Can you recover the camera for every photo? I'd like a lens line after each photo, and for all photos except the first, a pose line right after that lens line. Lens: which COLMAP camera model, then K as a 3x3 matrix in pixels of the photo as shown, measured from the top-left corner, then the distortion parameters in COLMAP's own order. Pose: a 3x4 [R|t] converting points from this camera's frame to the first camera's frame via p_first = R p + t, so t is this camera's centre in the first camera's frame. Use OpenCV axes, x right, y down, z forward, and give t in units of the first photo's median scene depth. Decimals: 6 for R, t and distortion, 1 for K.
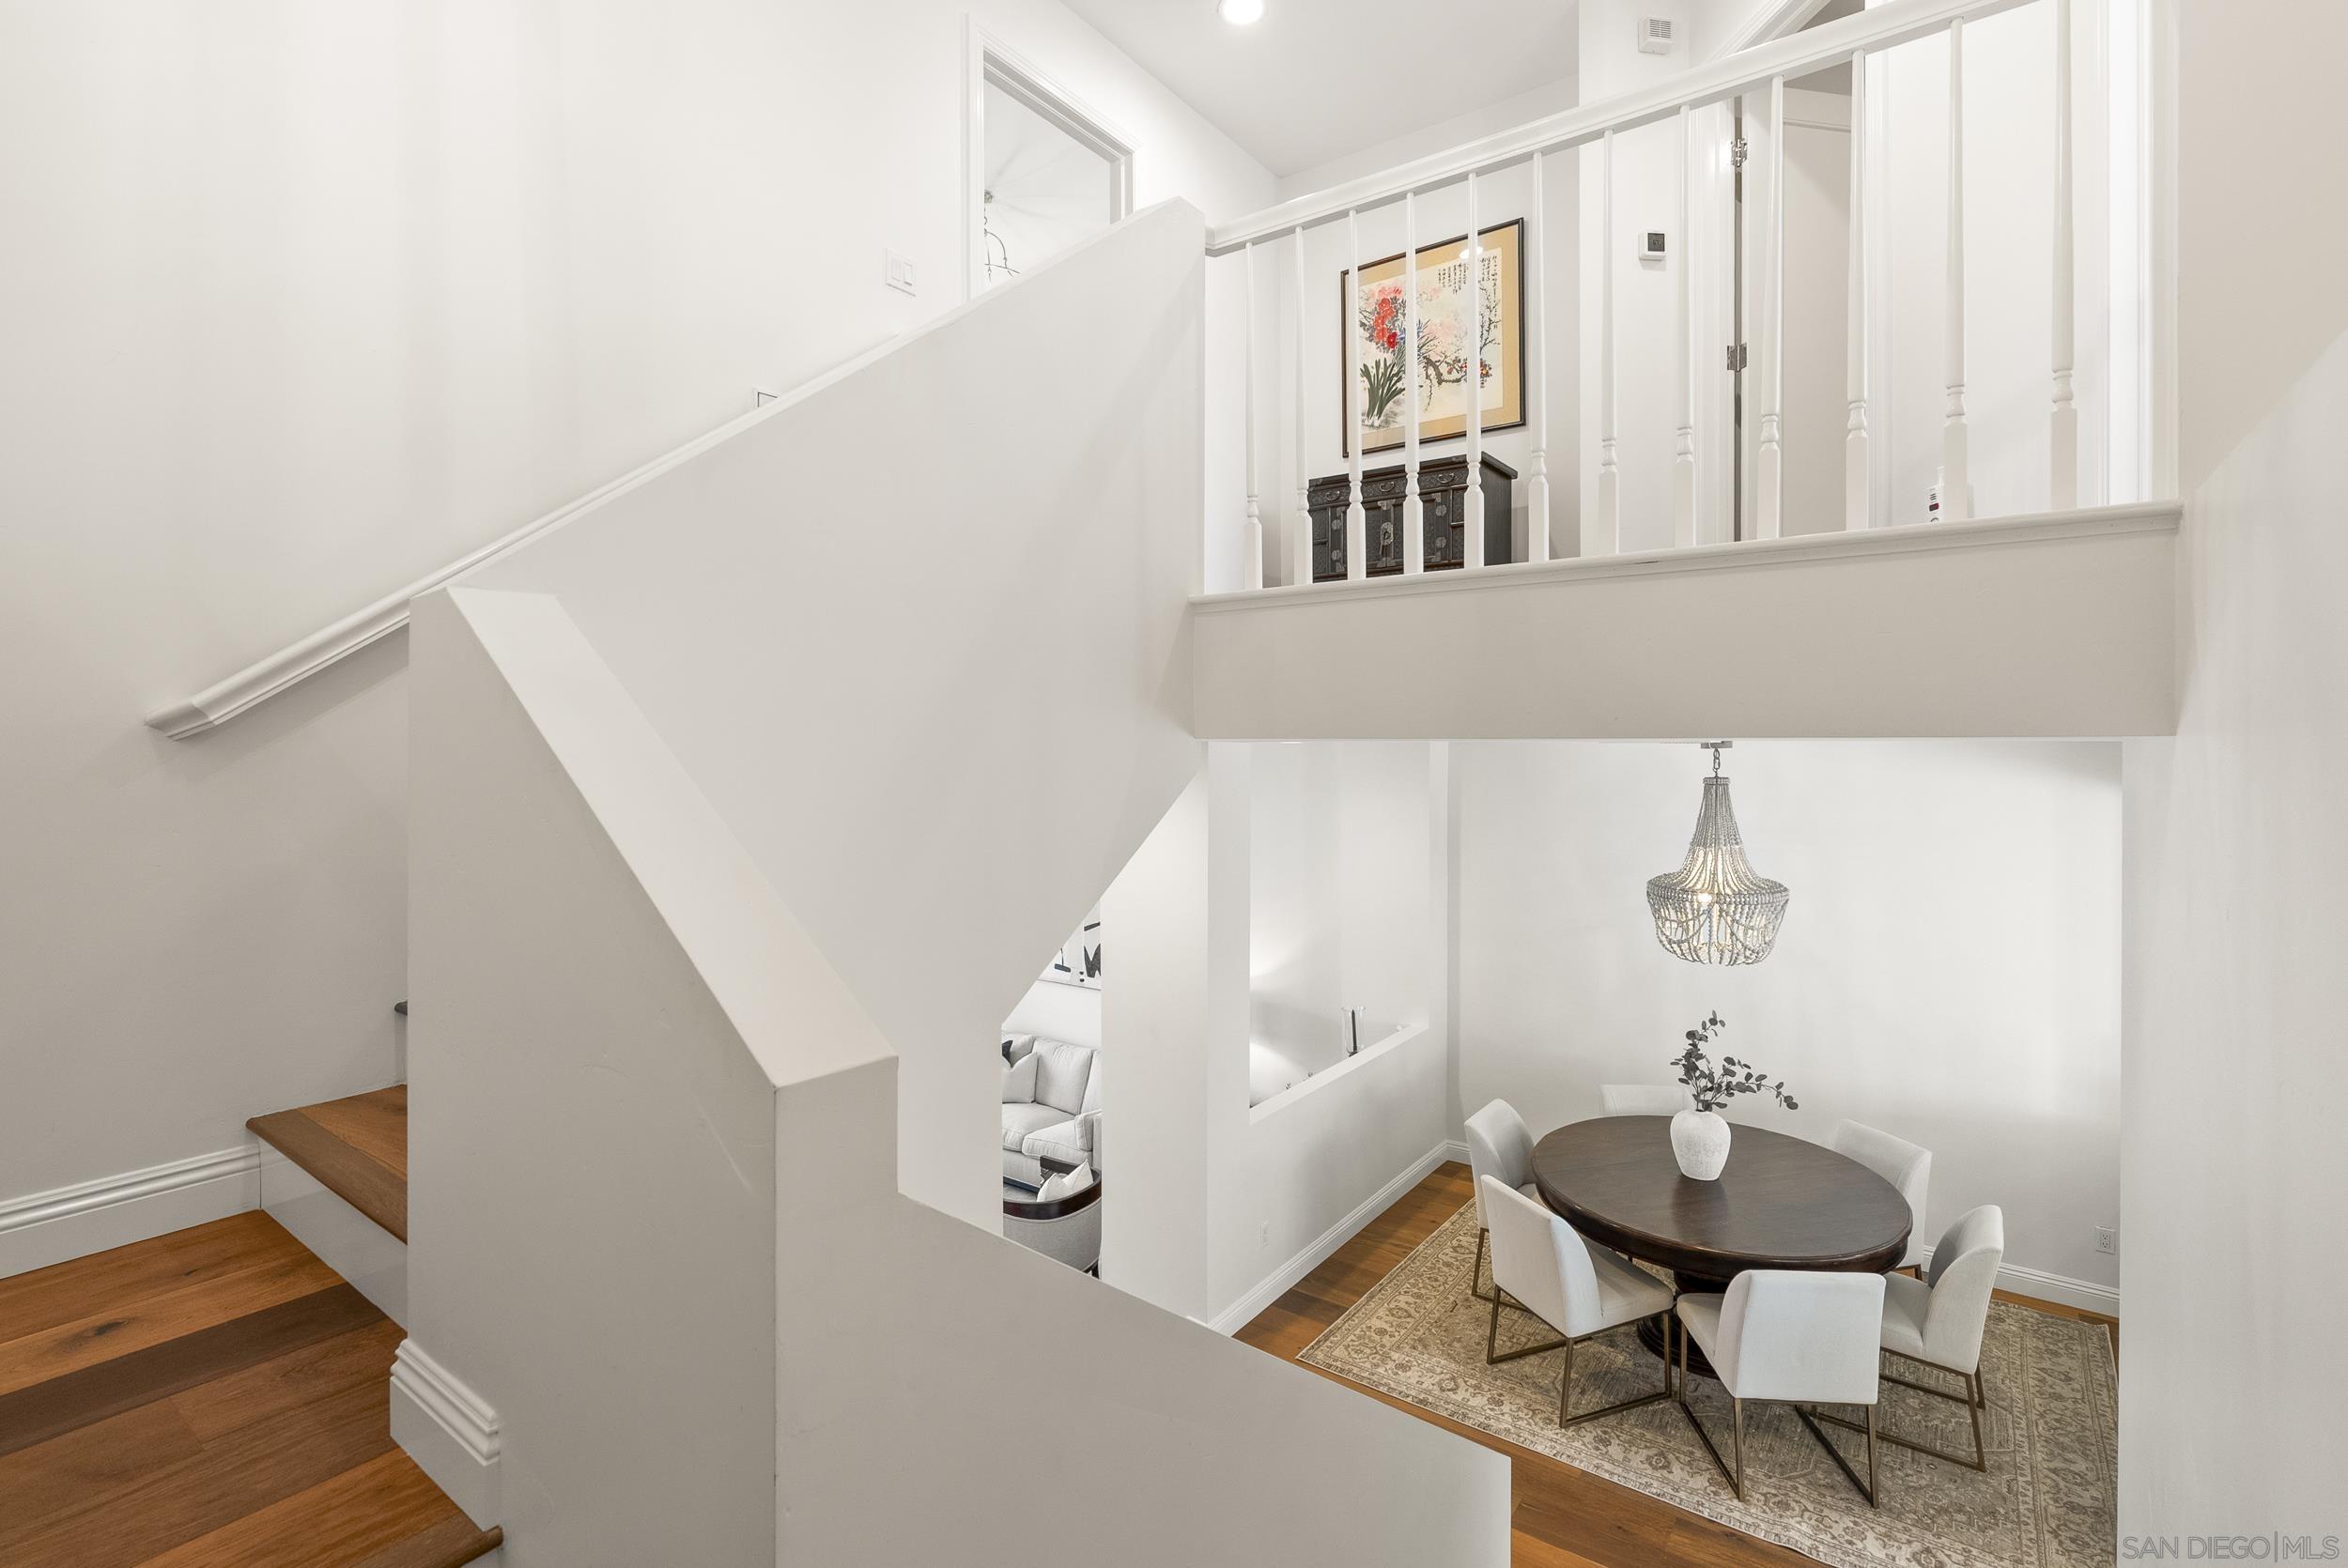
lens RADIAL K [[1066.8, 0, 1181.5], [0, 1066.8, 767.4], [0, 0, 1]] dist [-0.004147, -0.000412]
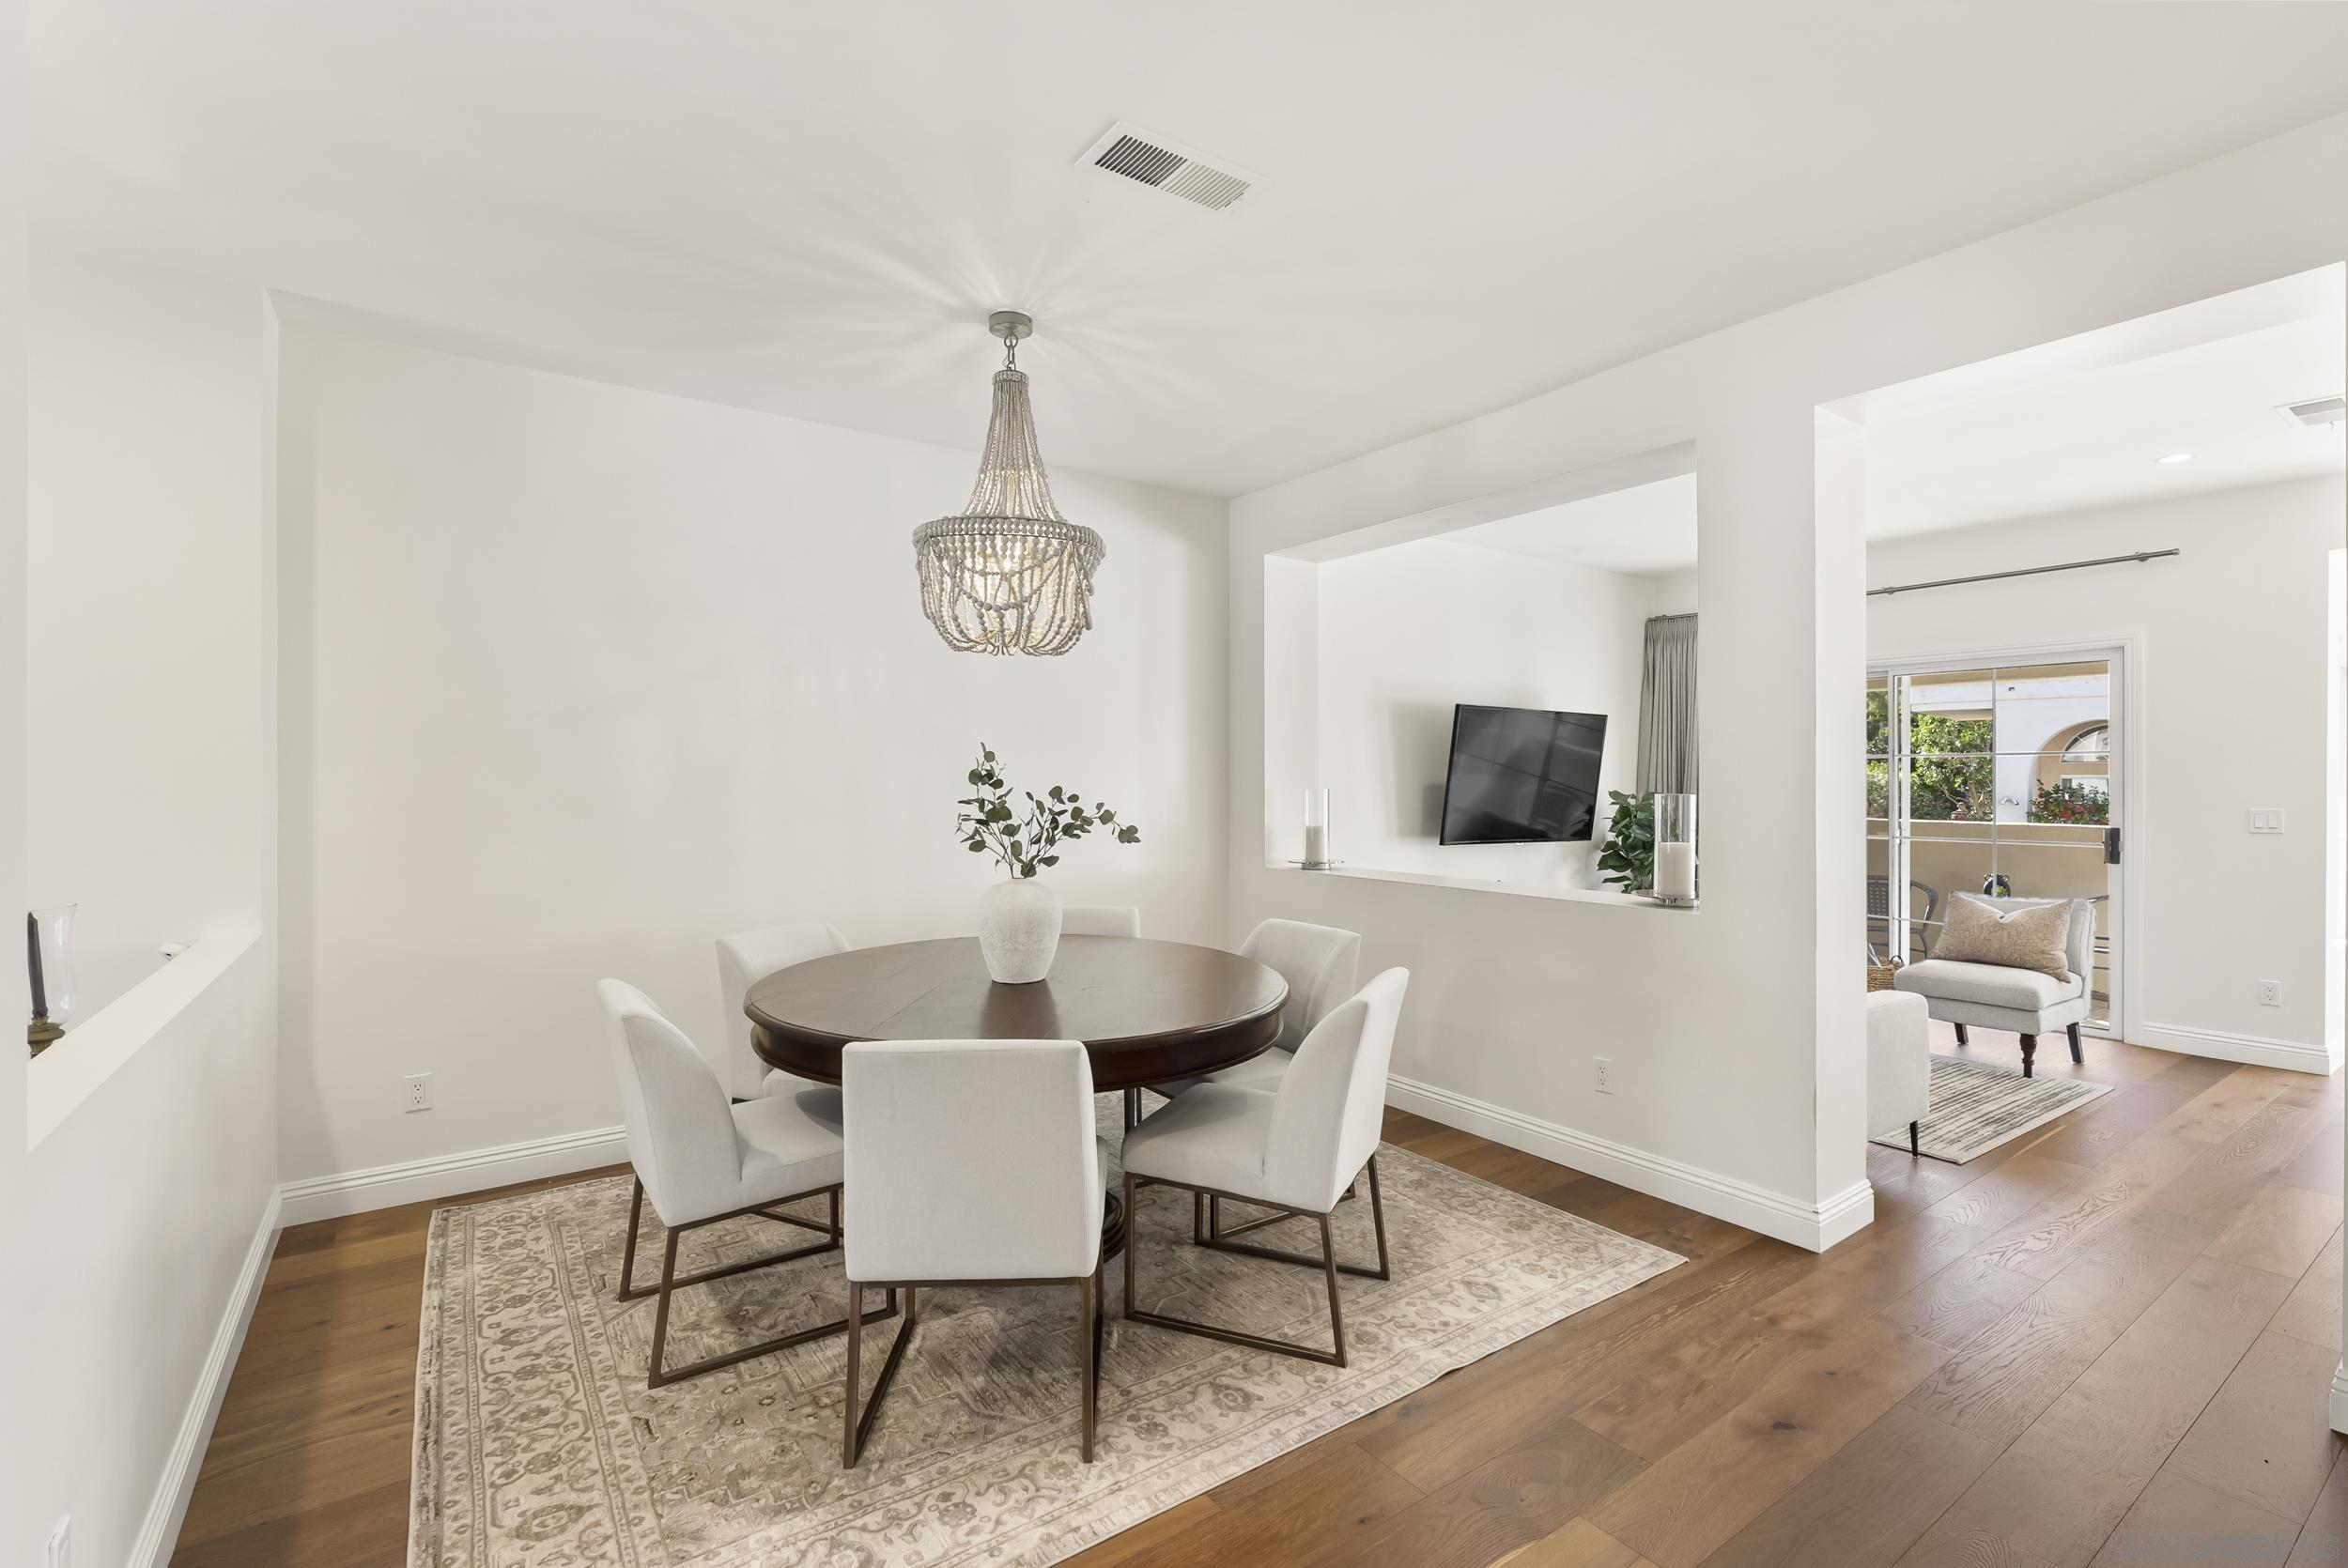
lens RADIAL K [[1066.8, 0, 1181.5], [0, 1066.8, 767.4], [0, 0, 1]] dist [-0.004147, -0.000412]
pose [[0.316018, 0.011908, 0.948678, -0.096453], [0.019065, 0.999640, -0.018898, 0.280761], [-0.948562, 0.024059, 0.315677, 0.728502]]
